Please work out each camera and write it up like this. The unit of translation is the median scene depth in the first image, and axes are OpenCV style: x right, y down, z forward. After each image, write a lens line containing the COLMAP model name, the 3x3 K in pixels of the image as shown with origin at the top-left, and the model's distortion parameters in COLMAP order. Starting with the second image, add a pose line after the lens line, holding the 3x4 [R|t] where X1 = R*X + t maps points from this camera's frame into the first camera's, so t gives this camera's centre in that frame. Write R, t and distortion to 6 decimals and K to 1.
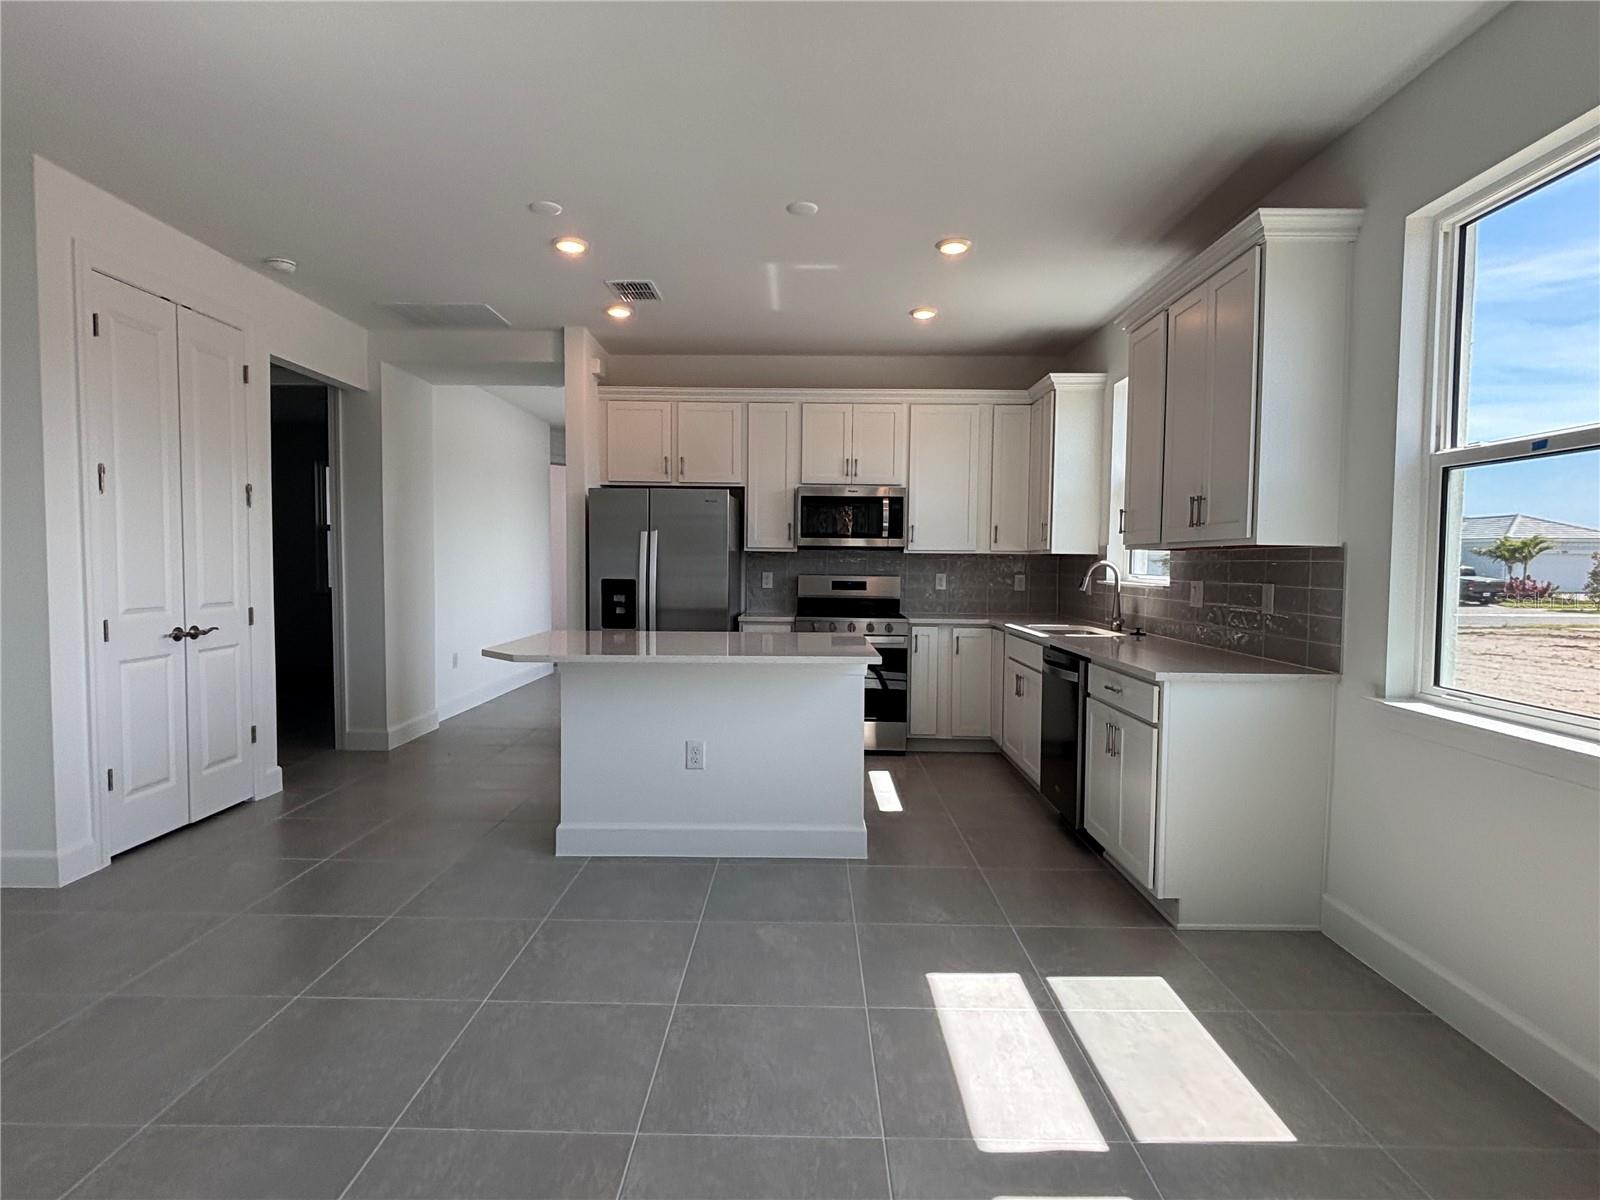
lens RADIAL K [[838.4, 0, 799.6], [0, 838.4, 598.9], [0, 0, 1]] dist [0.003299, -0.004177]
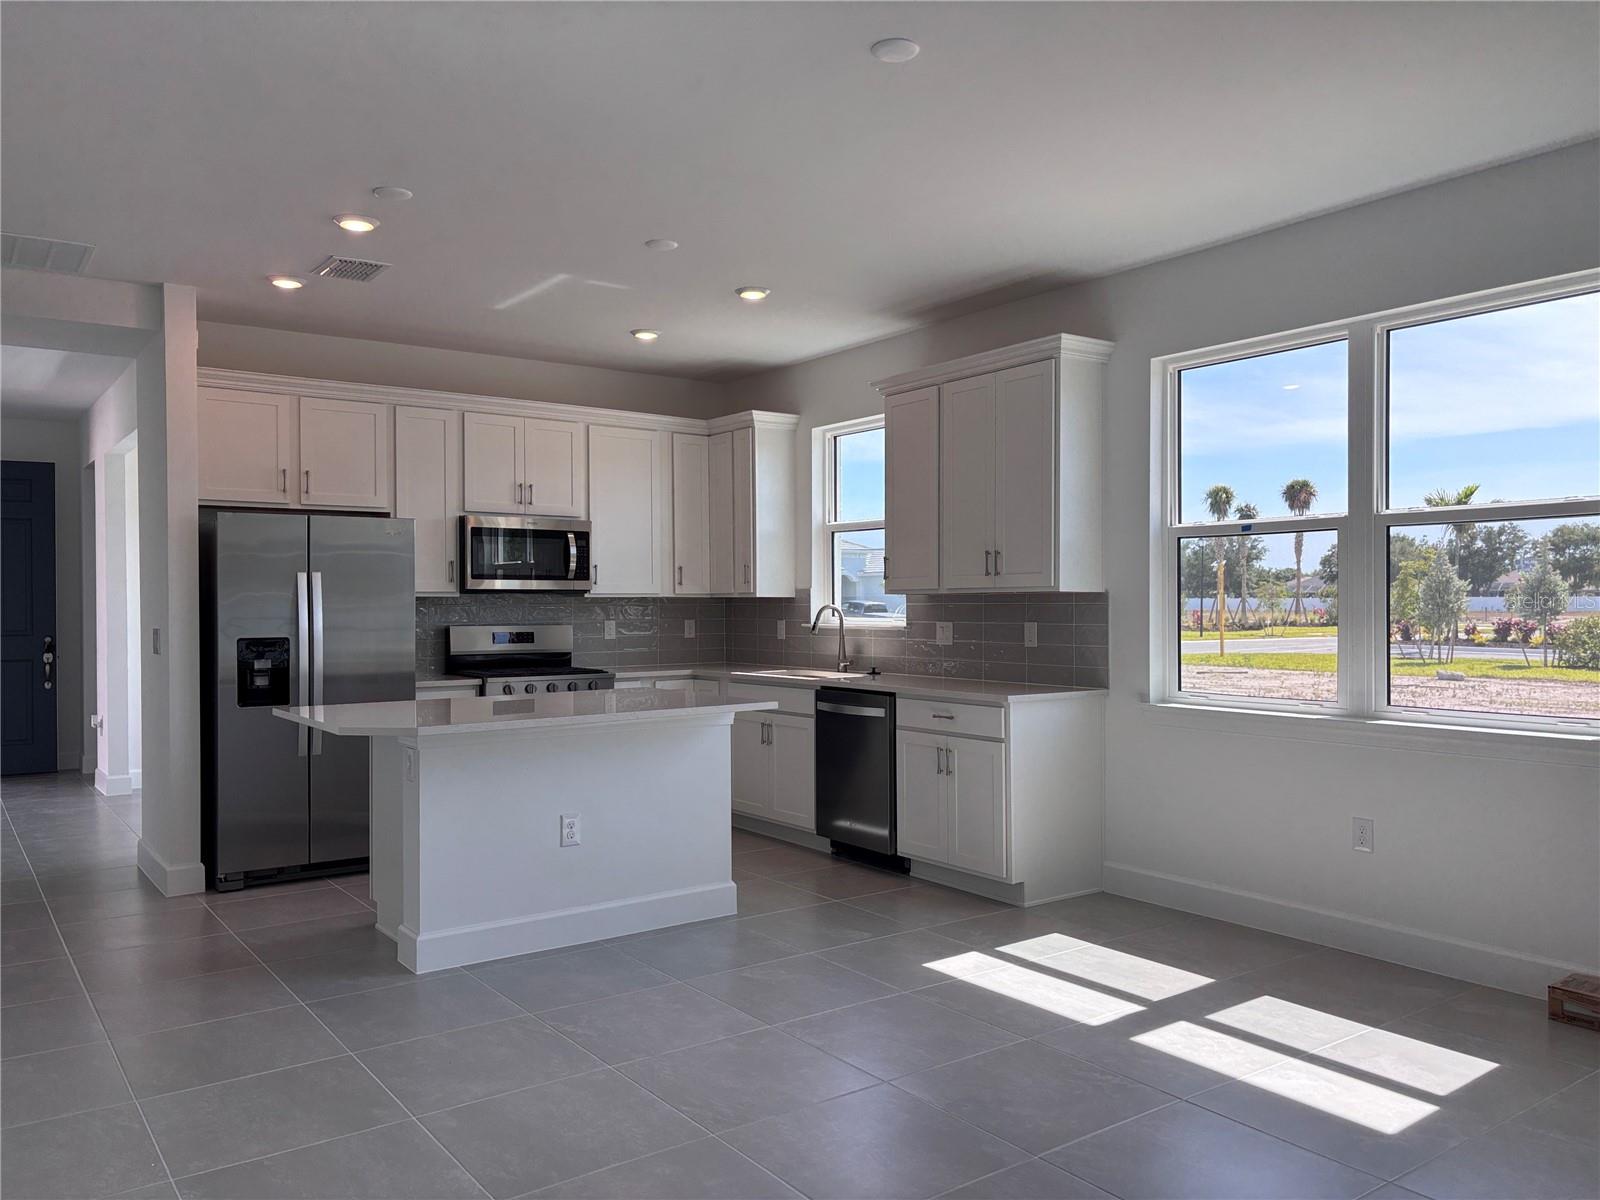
lens RADIAL K [[1210.5, 0, 801.0], [0, 1210.5, 608.1], [0, 0, 1]] dist [0.030724, -0.043946]
pose [[0.798992, -0.016501, 0.601116, -0.485338], [0.039555, 0.998901, -0.025155, -0.004375], [-0.600040, 0.043875, 0.798766, -0.128684]]
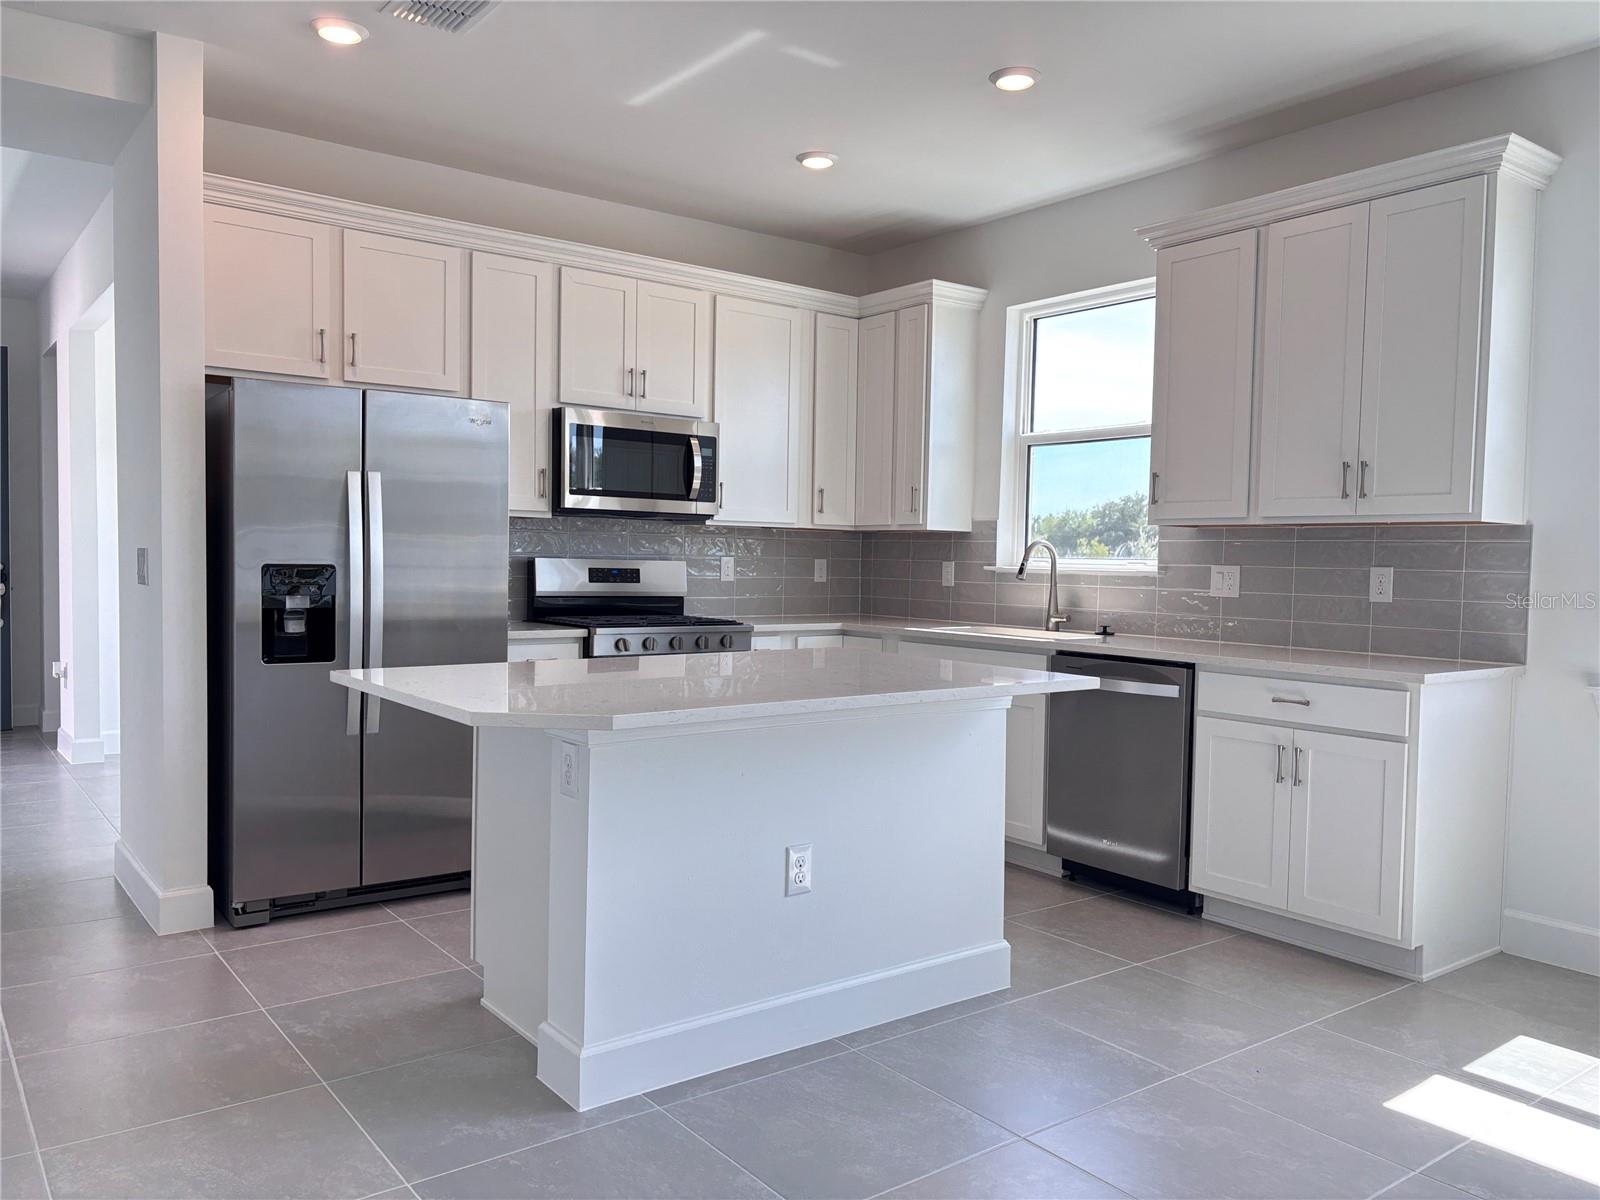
lens RADIAL K [[1210.5, 0, 787.7], [0, 1210.5, 608.8], [0, 0, 1]] dist [0.030724, -0.043946]
pose [[0.791696, -0.022591, 0.610497, -0.437511], [0.017284, 0.999744, 0.014580, -0.002382], [-0.610670, -0.000991, 0.791884, 0.244151]]
